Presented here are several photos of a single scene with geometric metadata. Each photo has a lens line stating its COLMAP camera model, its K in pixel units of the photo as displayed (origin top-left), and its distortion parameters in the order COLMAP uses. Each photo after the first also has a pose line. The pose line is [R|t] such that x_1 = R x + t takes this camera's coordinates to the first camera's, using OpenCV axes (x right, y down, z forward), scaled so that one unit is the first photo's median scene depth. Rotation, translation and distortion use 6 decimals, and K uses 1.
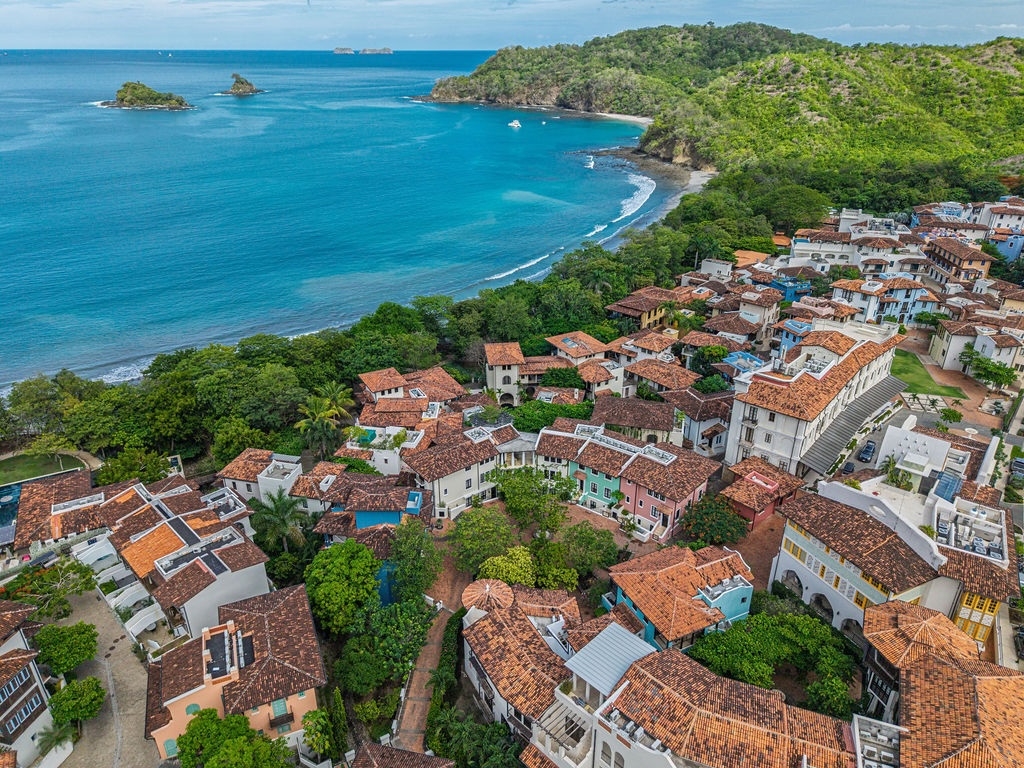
lens RADIAL K [[688.8, 0, 512.0], [0, 688.8, 384.0], [0, 0, 1]] dist [0.150202, -0.243112]
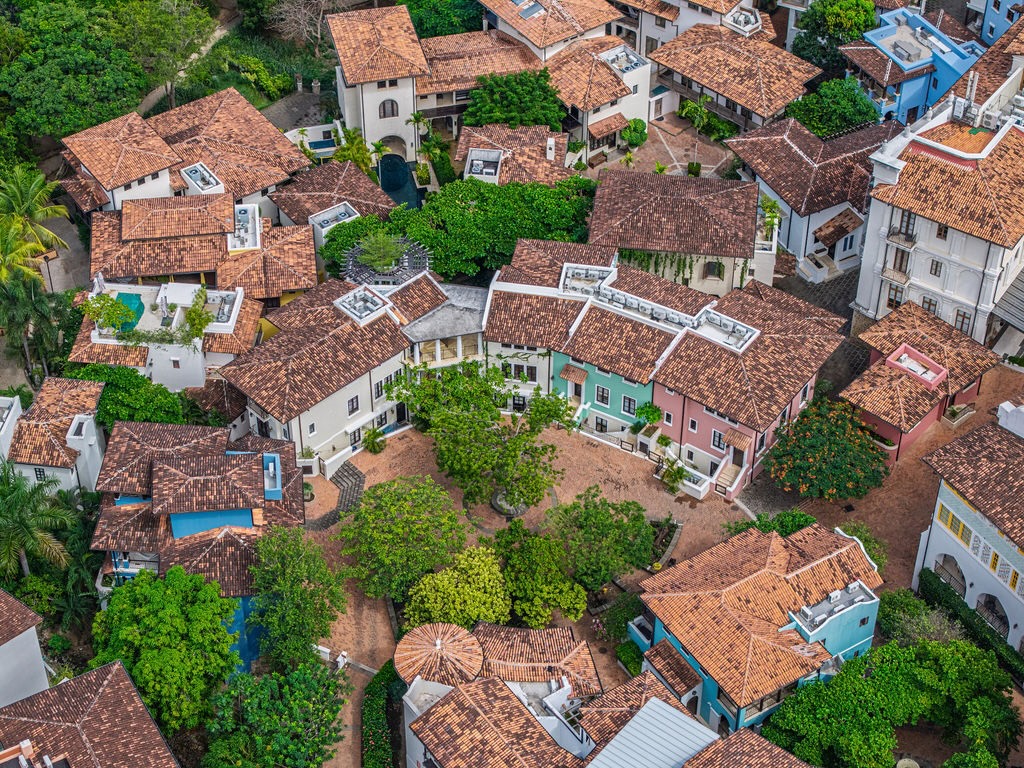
lens RADIAL K [[2084.1, 0, 512.0], [0, 2084.1, 384.0], [0, 0, 1]] dist [0.029293, 0.123522]
pose [[0.993391, -0.074766, 0.087087, -0.078963], [0.045542, 0.953211, 0.298856, -0.314560], [-0.105357, -0.292914, 0.950316, -0.438192]]
